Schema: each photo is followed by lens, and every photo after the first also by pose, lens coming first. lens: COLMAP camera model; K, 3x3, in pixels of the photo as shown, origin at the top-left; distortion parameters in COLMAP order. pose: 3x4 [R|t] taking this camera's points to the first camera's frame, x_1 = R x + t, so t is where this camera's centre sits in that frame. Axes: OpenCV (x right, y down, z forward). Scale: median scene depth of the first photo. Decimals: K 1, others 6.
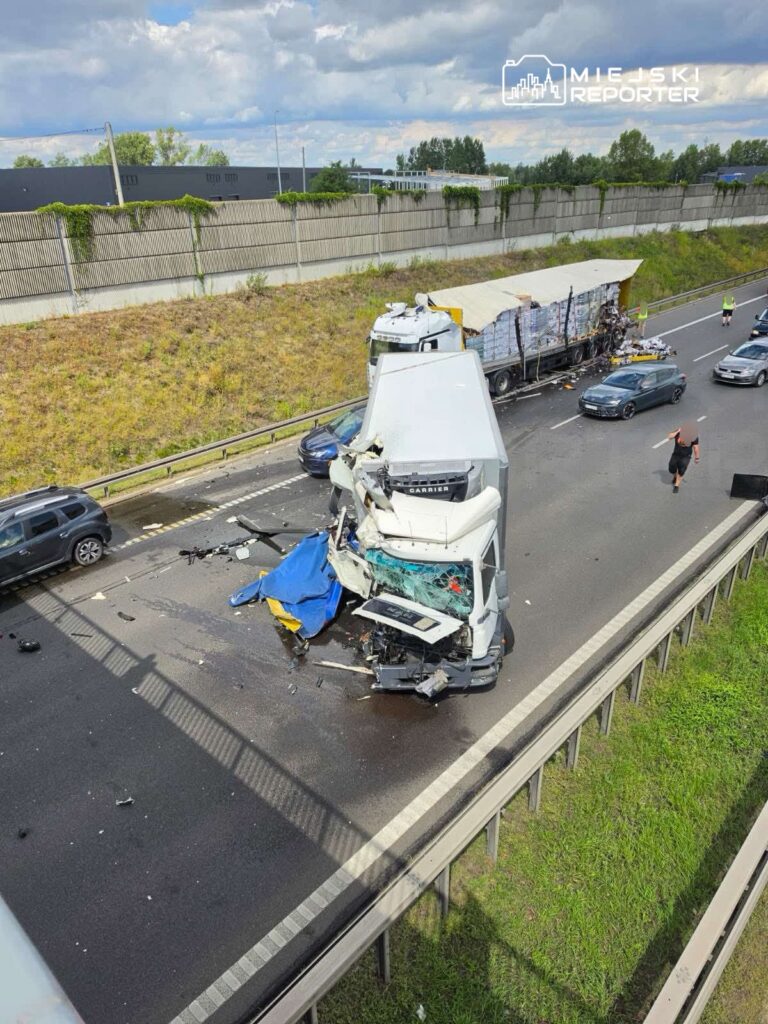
lens RADIAL K [[718.8, 0, 362.0], [0, 718.8, 503.2], [0, 0, 1]] dist [0.055708, -0.071575]
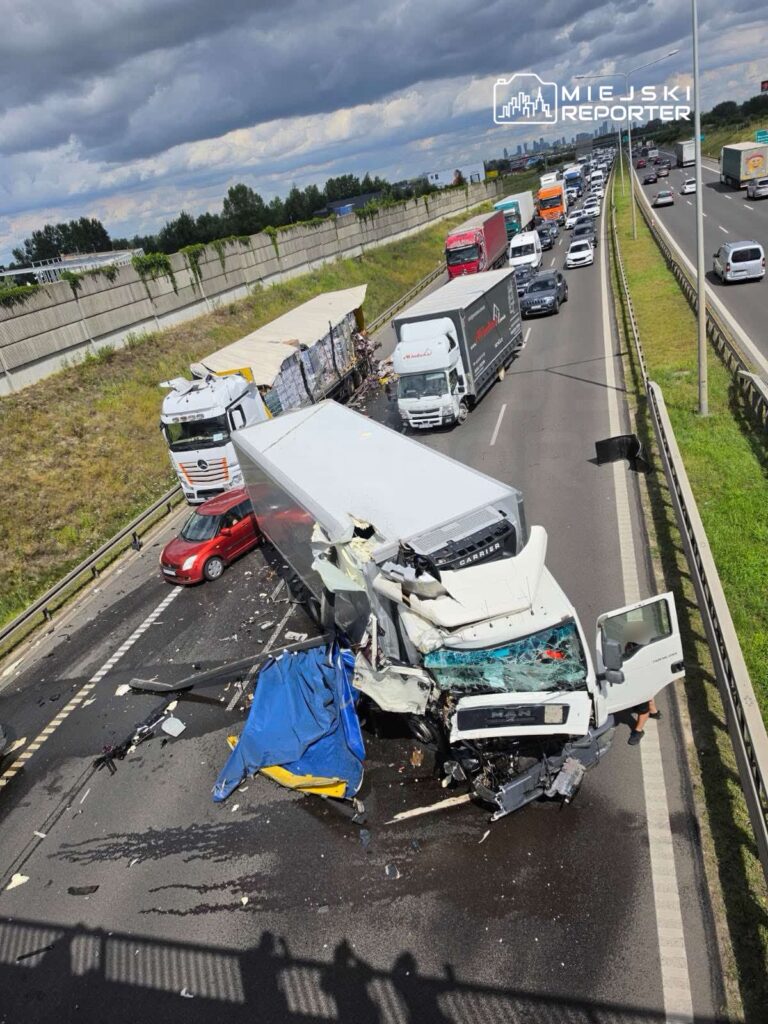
lens RADIAL K [[718.8, 0, 361.0], [0, 718.8, 499.2], [0, 0, 1]] dist [0.055708, -0.071575]
pose [[0.868962, -0.319396, 0.378010, -0.179633], [0.349627, 0.936810, -0.012166, -0.066106], [-0.350238, 0.142735, 0.925721, 0.164812]]
